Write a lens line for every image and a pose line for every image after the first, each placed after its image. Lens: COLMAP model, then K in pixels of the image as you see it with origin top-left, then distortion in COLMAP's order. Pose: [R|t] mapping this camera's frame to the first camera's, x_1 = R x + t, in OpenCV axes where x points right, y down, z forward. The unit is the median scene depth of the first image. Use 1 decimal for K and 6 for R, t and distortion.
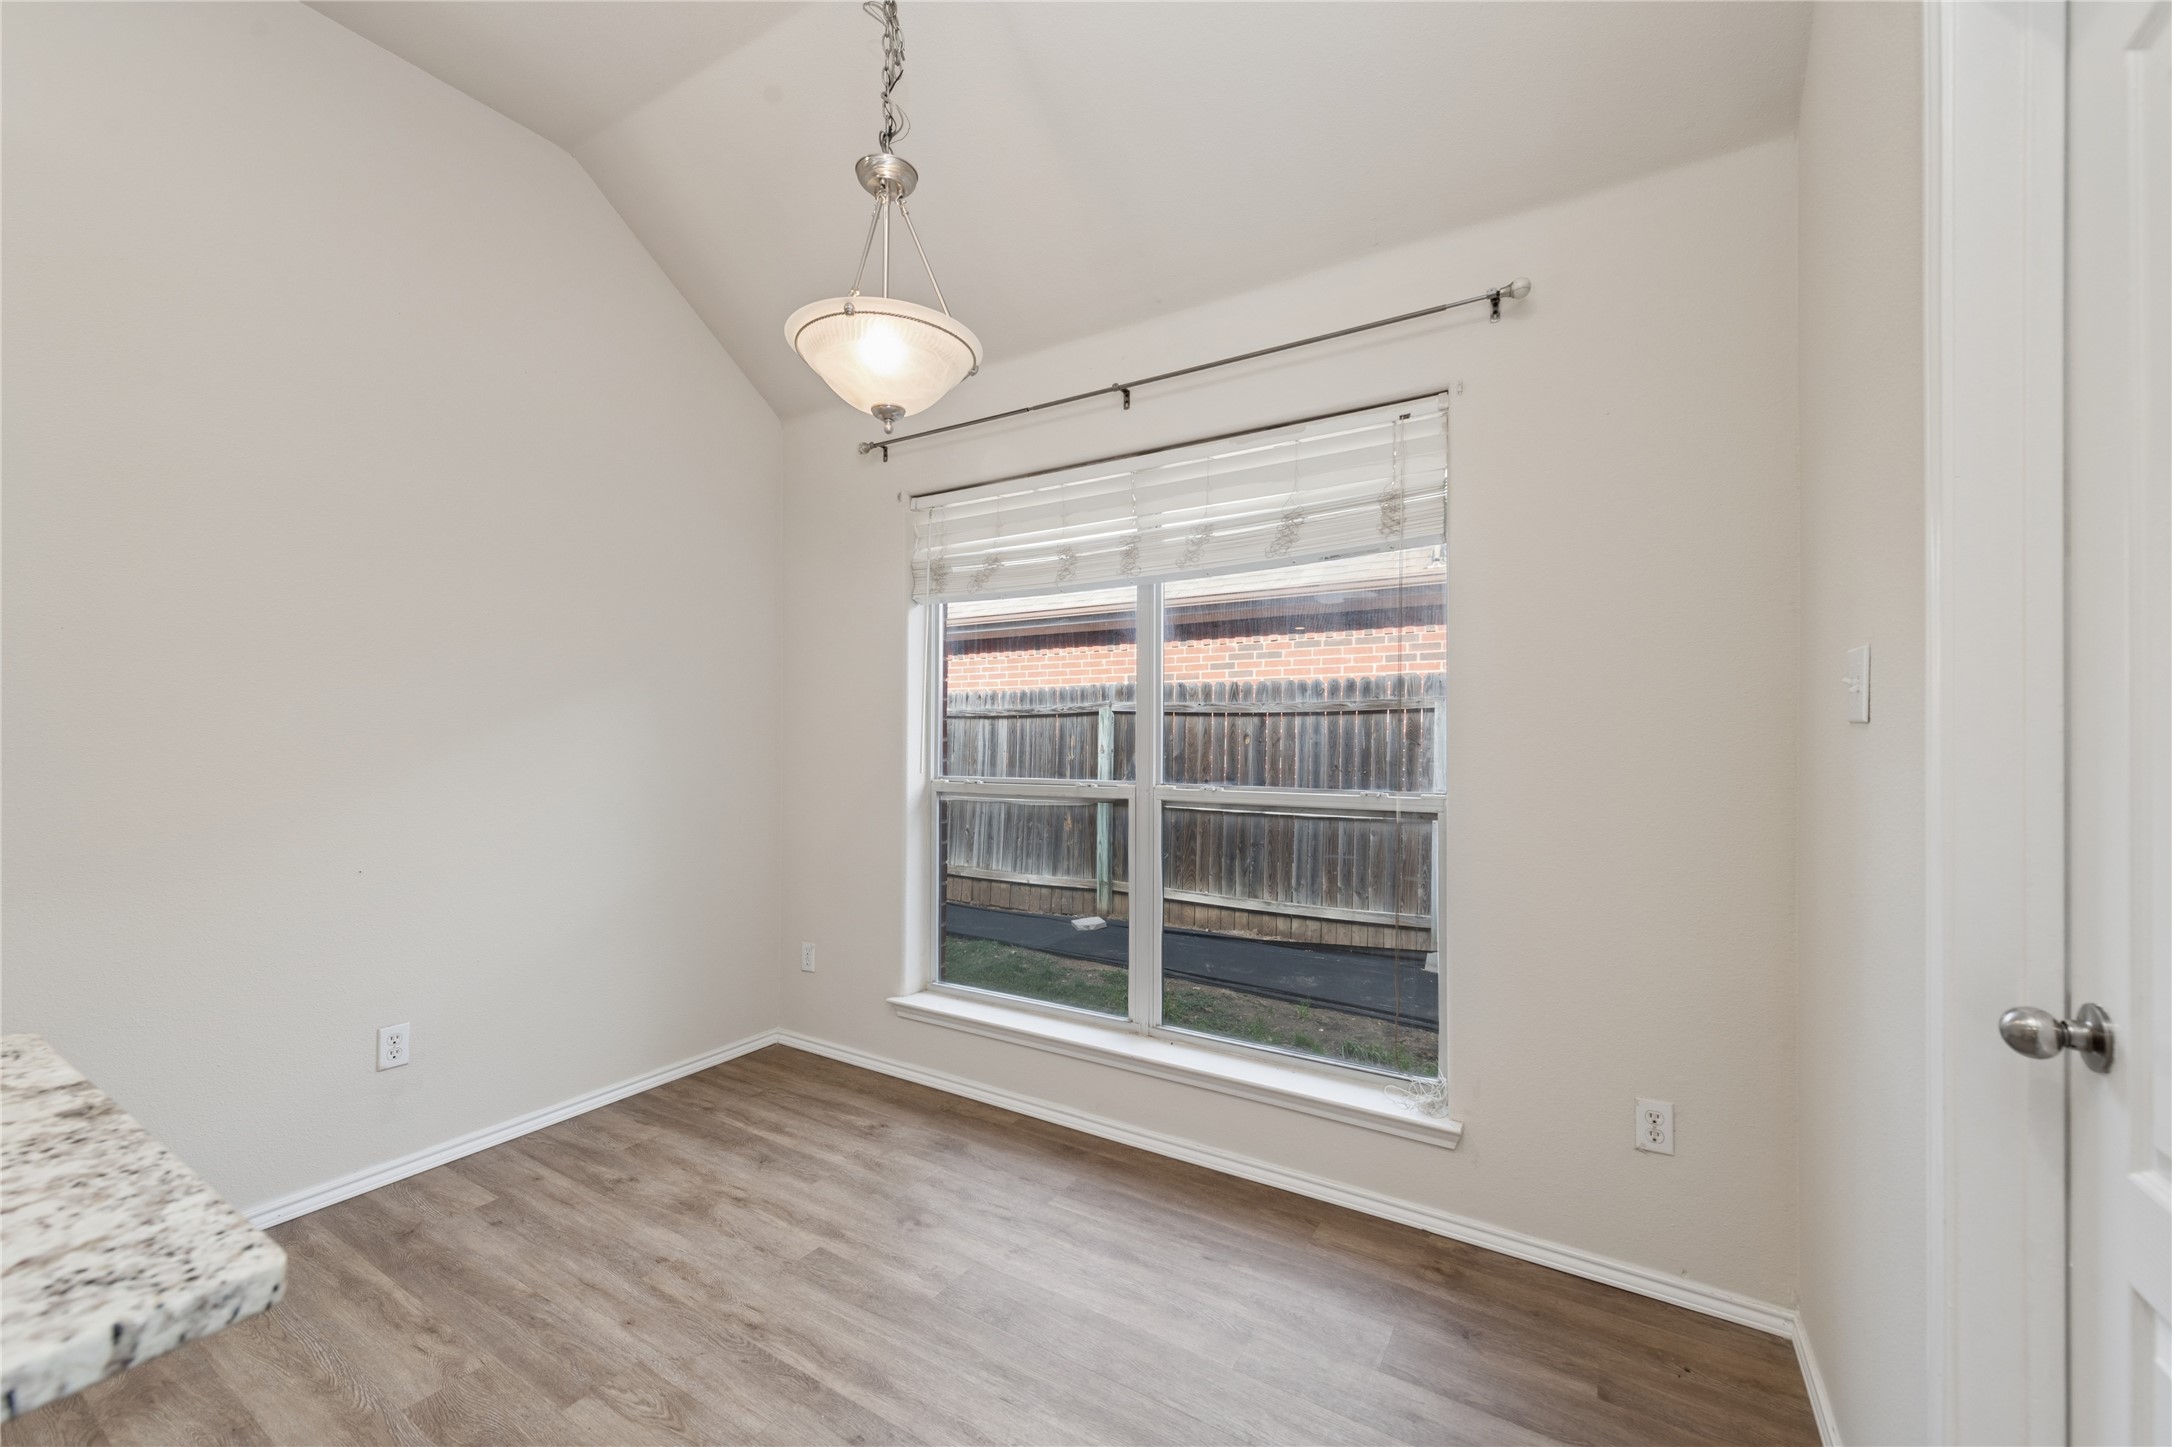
lens RADIAL K [[852.2, 0, 1093.9], [0, 852.2, 723.7], [0, 0, 1]] dist [0.013151, -0.004396]
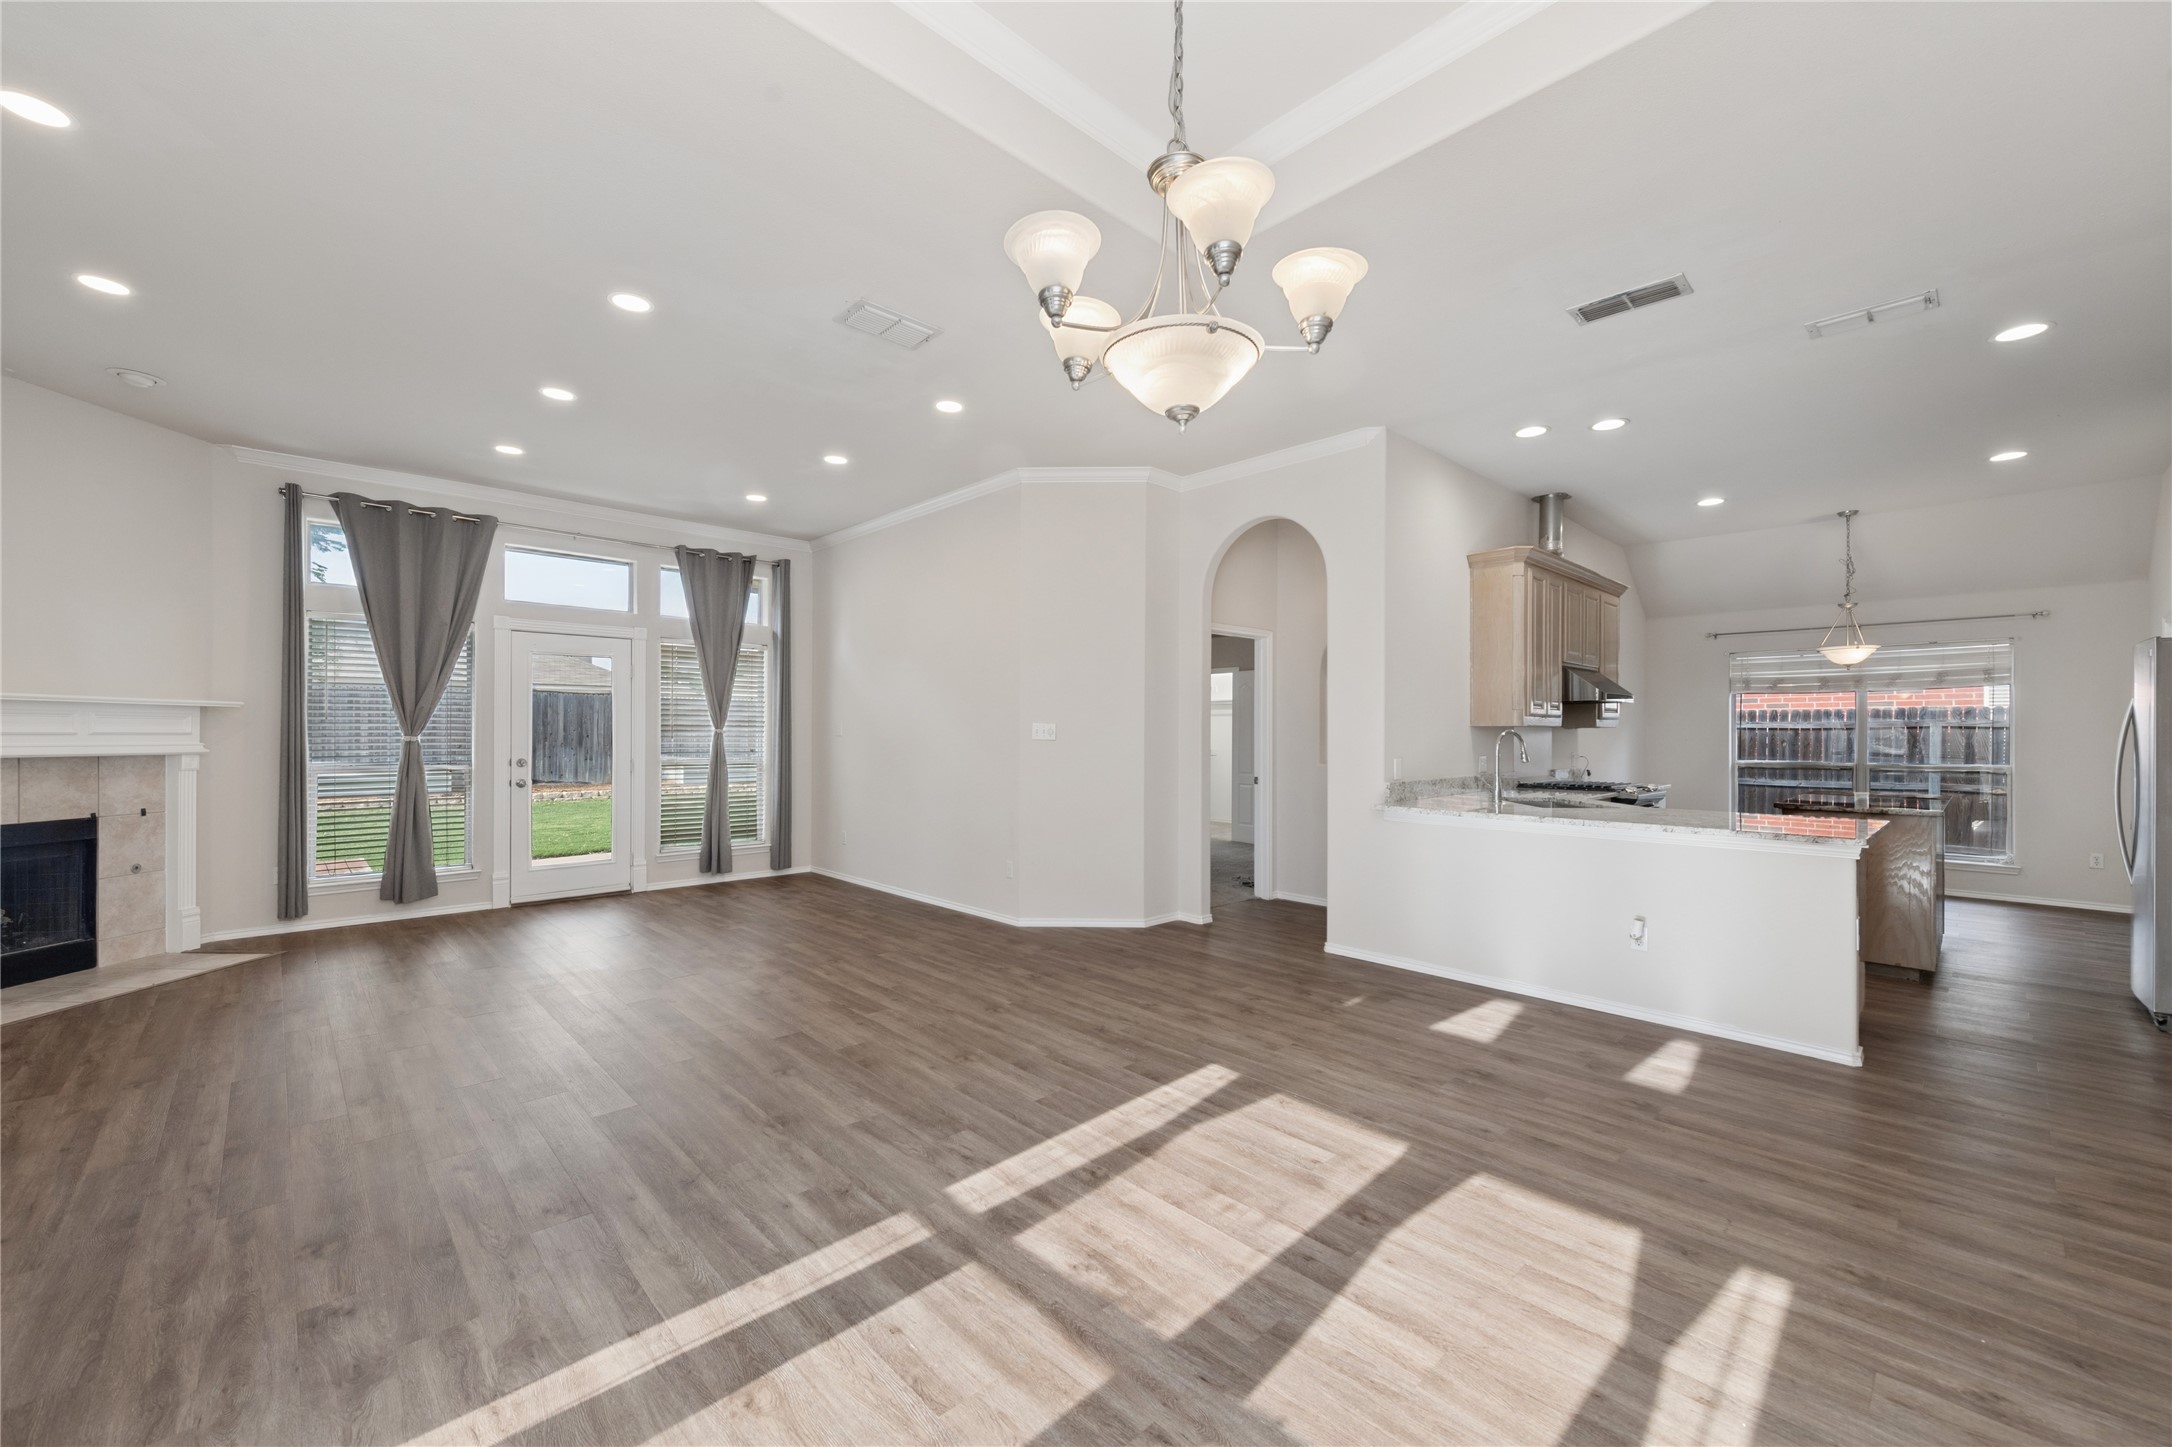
lens RADIAL K [[852.2, 0, 1076.7], [0, 852.2, 734.1], [0, 0, 1]] dist [0.013151, -0.004396]
pose [[0.963604, -0.000517, -0.267334, -1.990566], [0.005219, 0.999844, 0.016876, -0.100063], [0.267283, -0.017657, 0.963456, -2.869785]]
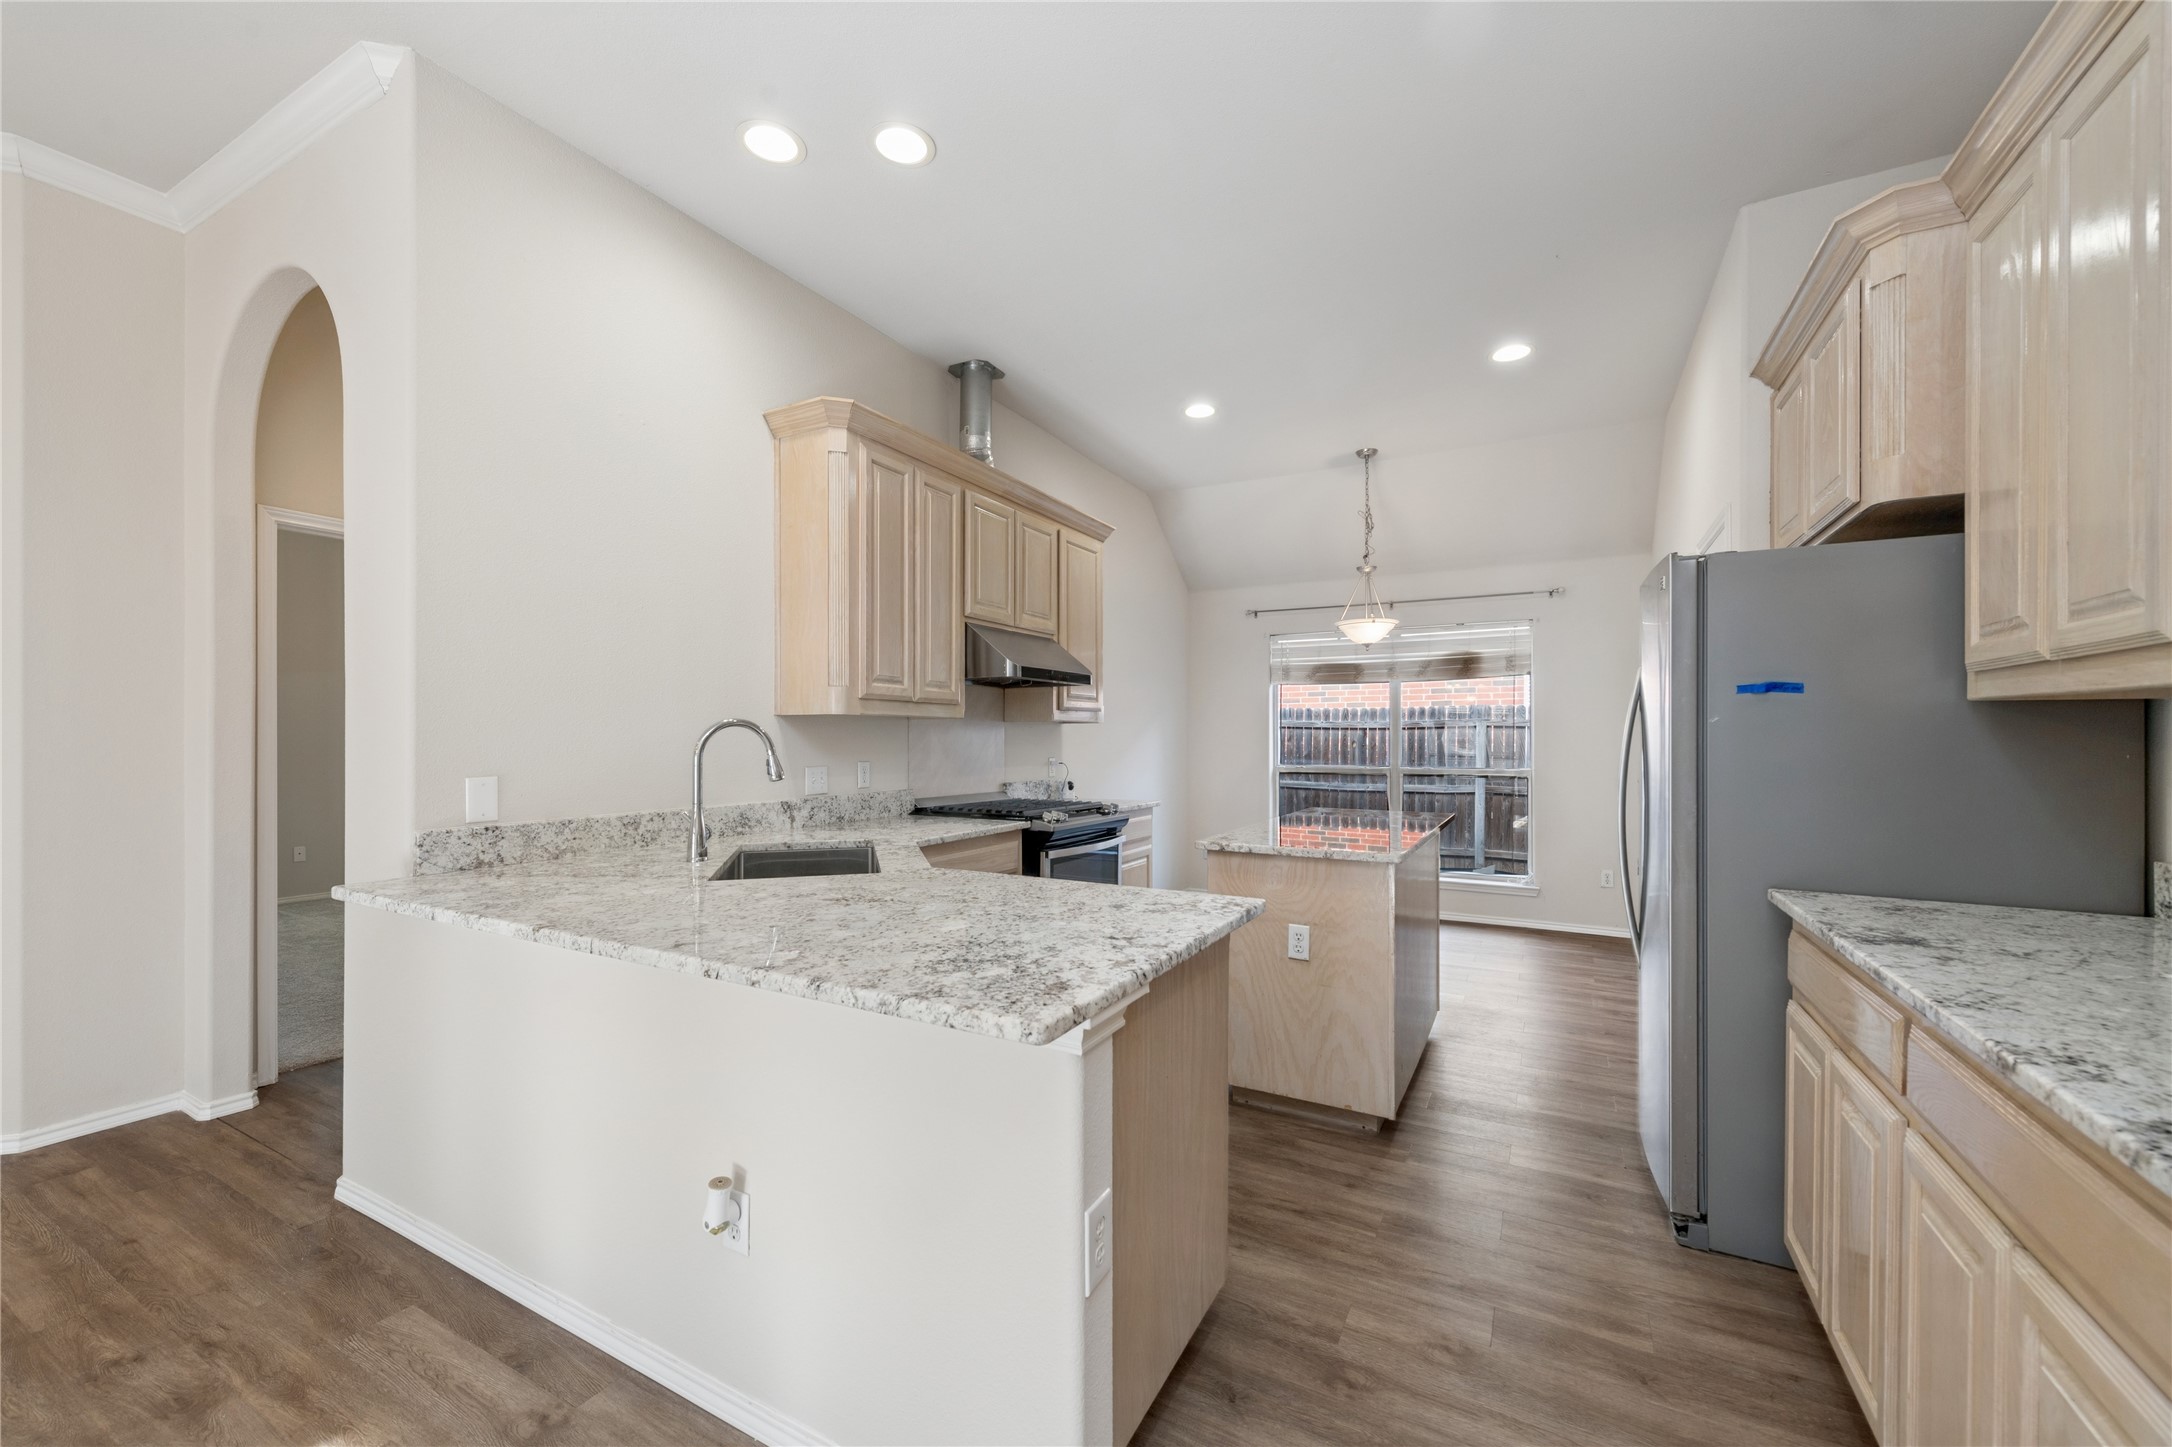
lens RADIAL K [[852.2, 0, 1074.9], [0, 852.2, 738.9], [0, 0, 1]] dist [0.013151, -0.004396]
pose [[0.999370, -0.001010, 0.035476, -1.082644], [0.000314, 0.999807, 0.019621, -0.062703], [-0.035489, -0.019597, 0.999178, -1.582784]]
